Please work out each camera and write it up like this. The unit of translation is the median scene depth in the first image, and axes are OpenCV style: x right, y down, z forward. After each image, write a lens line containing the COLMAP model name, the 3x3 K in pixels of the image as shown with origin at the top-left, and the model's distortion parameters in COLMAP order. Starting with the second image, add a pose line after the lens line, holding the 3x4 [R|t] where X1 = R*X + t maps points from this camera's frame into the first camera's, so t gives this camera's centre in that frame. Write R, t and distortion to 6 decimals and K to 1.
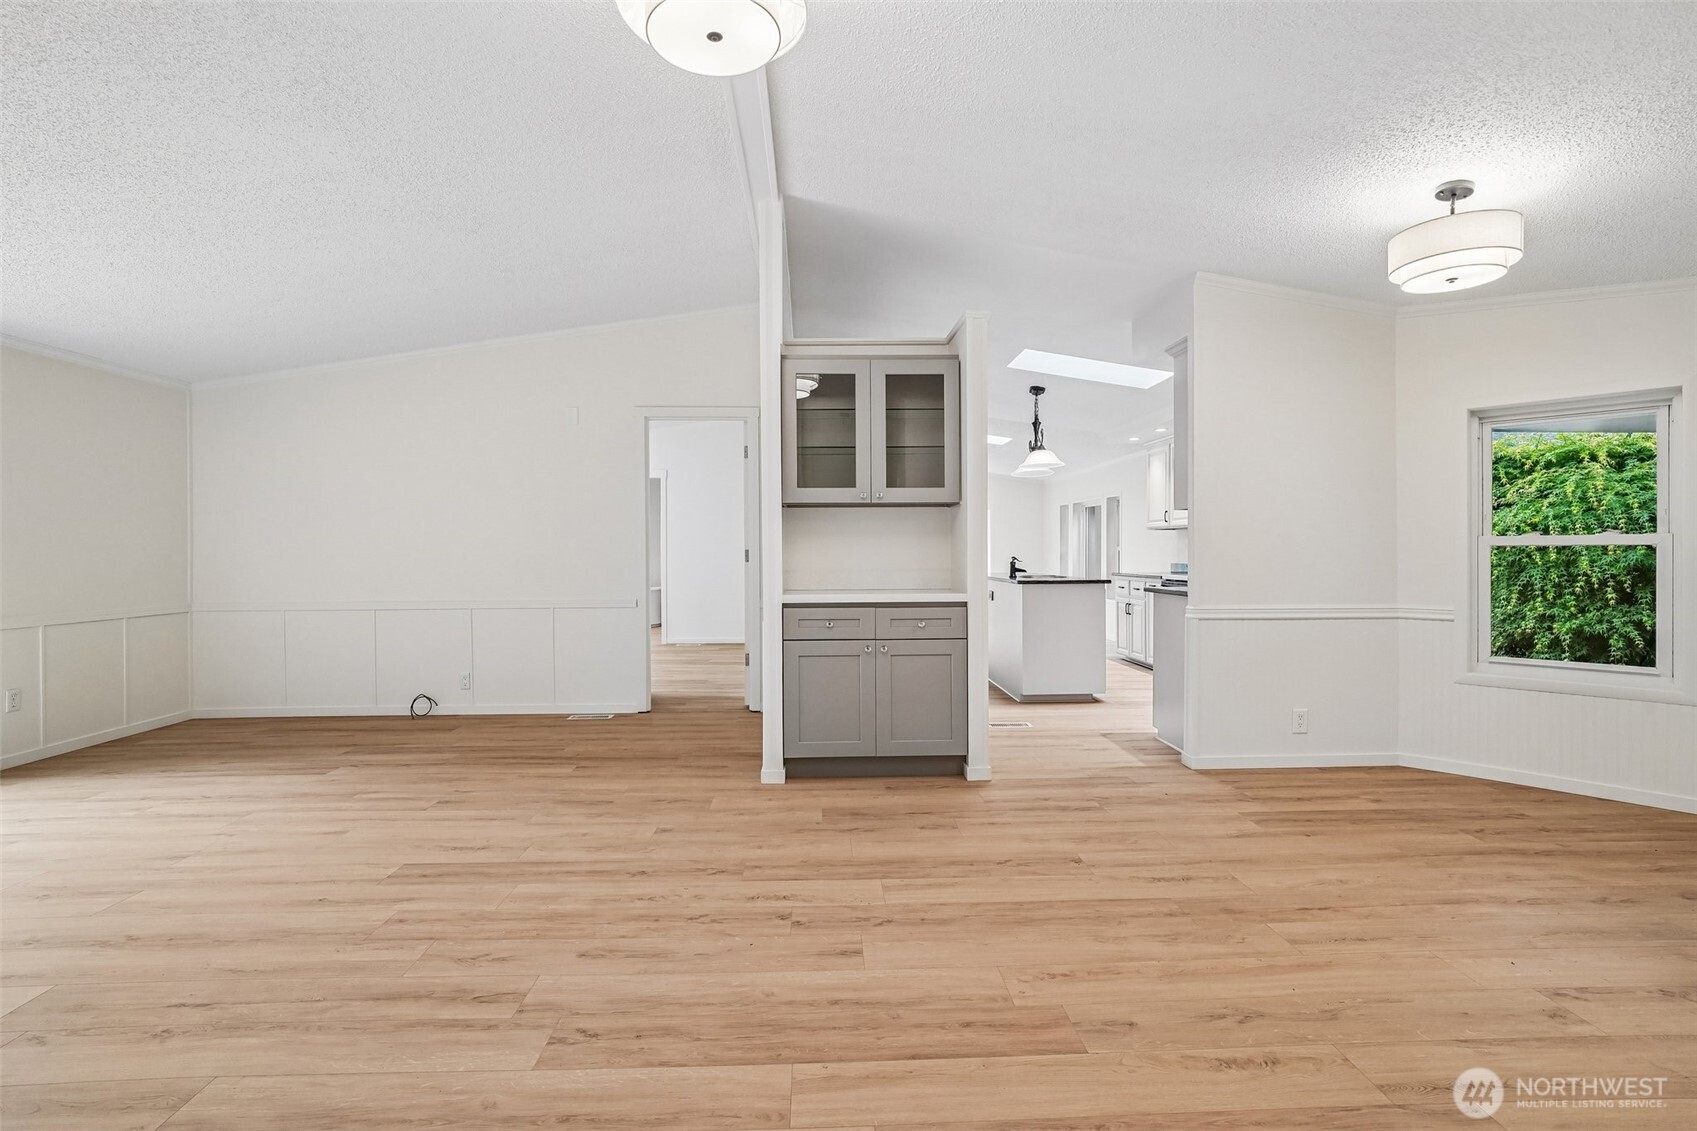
lens RADIAL K [[798.8, 0, 878.9], [0, 798.8, 558.7], [0, 0, 1]] dist [0.000184, 0.009366]
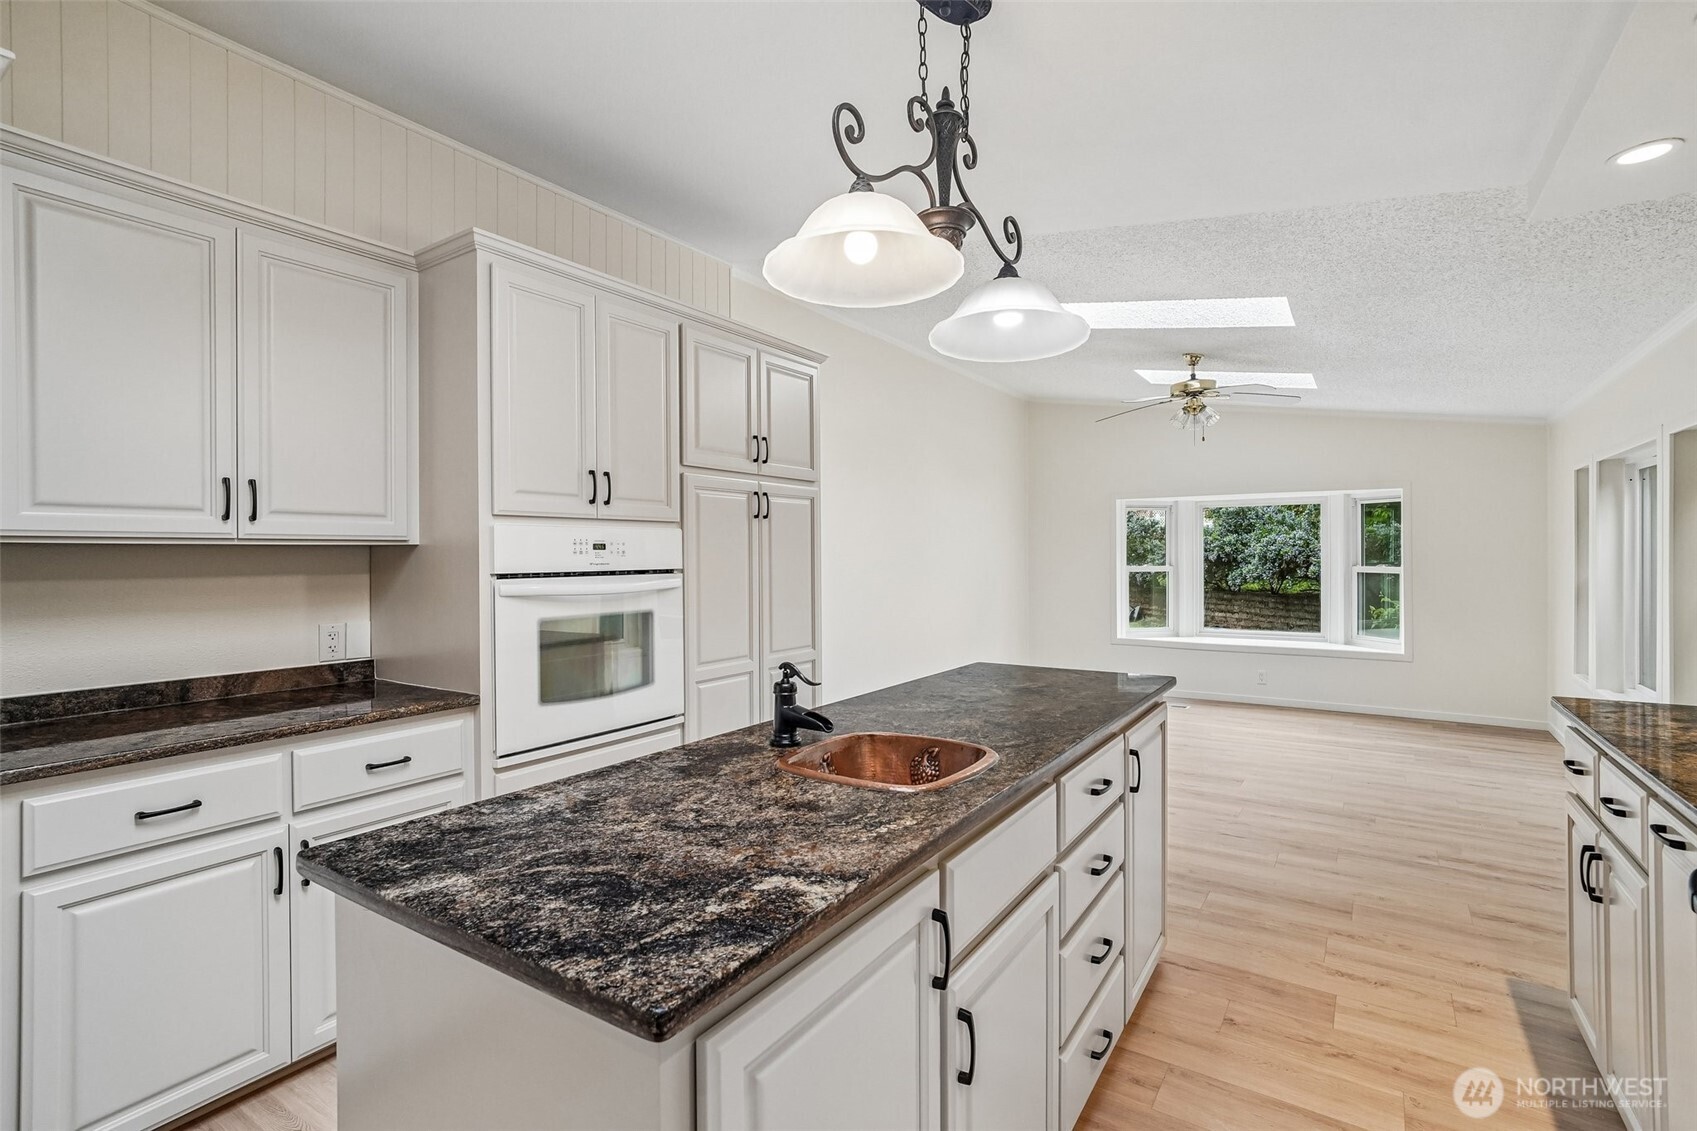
lens RADIAL K [[802.7, 0, 859.0], [0, 802.7, 544.0], [0, 0, 1]] dist [-0.009627, 0.009935]
pose [[0.791933, -0.010411, -0.610519, 0.687341], [-0.001849, 0.999809, -0.019447, -0.071050], [0.610605, 0.016530, 0.791763, 1.634083]]
